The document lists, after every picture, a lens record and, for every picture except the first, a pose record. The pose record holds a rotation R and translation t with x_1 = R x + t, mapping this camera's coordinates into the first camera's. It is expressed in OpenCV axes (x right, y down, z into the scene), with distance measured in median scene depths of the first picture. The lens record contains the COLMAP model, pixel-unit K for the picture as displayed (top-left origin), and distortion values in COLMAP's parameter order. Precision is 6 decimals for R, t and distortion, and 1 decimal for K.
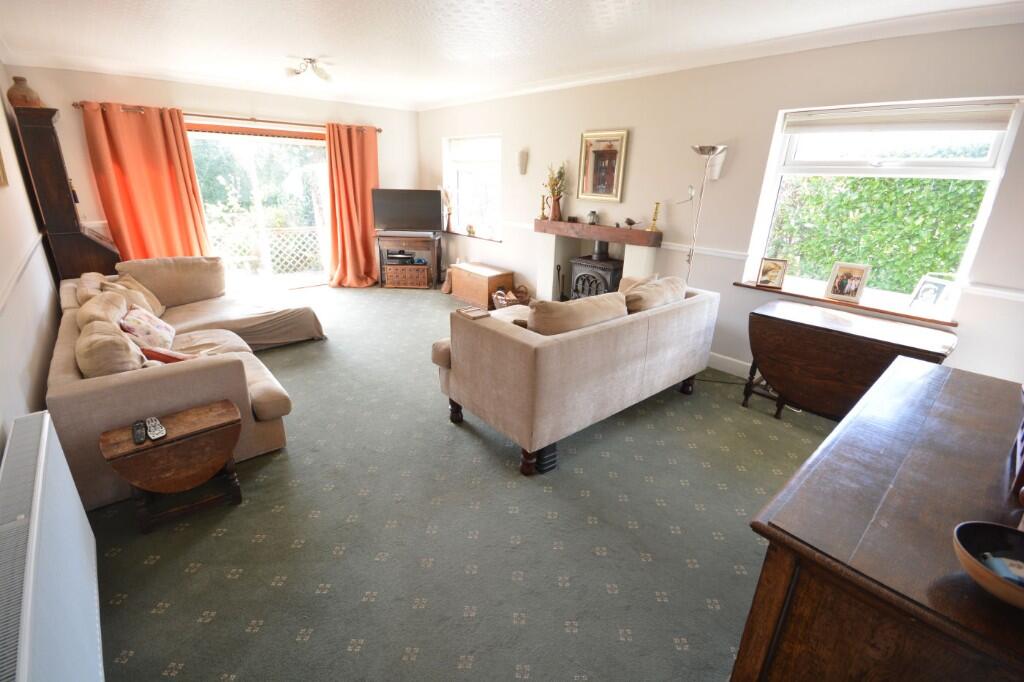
lens RADIAL K [[452.2, 0, 512.8], [0, 452.2, 339.9], [0, 0, 1]] dist [-0.004922, -0.001128]
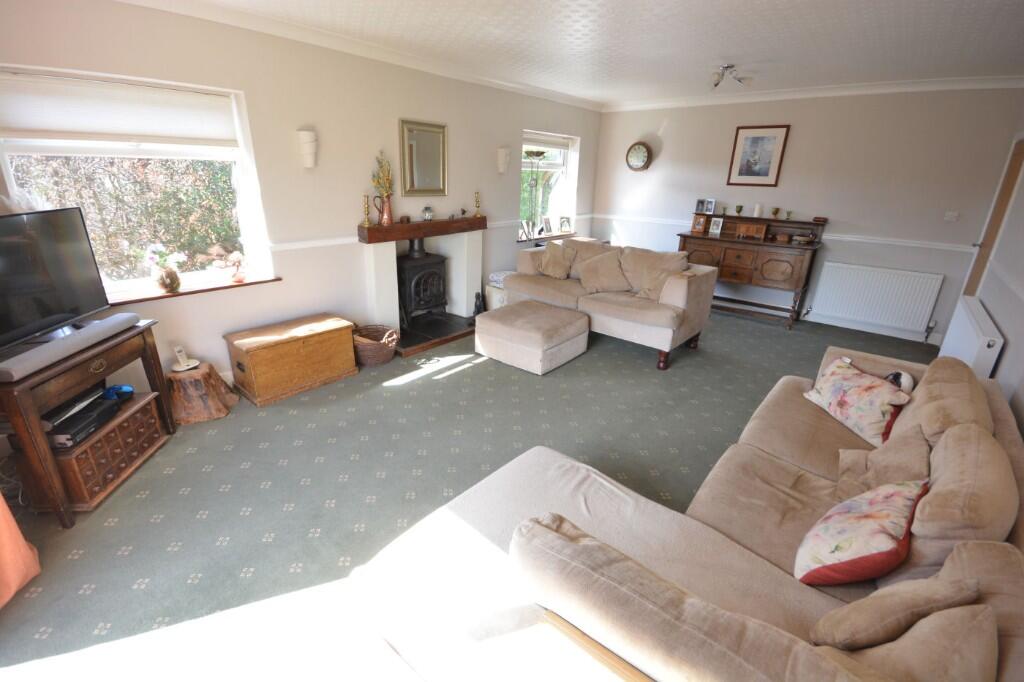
lens RADIAL K [[452.2, 0, 511.1], [0, 452.2, 336.3], [0, 0, 1]] dist [-0.004922, -0.001128]
pose [[-0.148486, -0.363119, 0.919835, -0.902456], [0.310798, 0.865880, 0.391991, -0.402299], [-0.938806, 0.344088, -0.015715, 1.035551]]
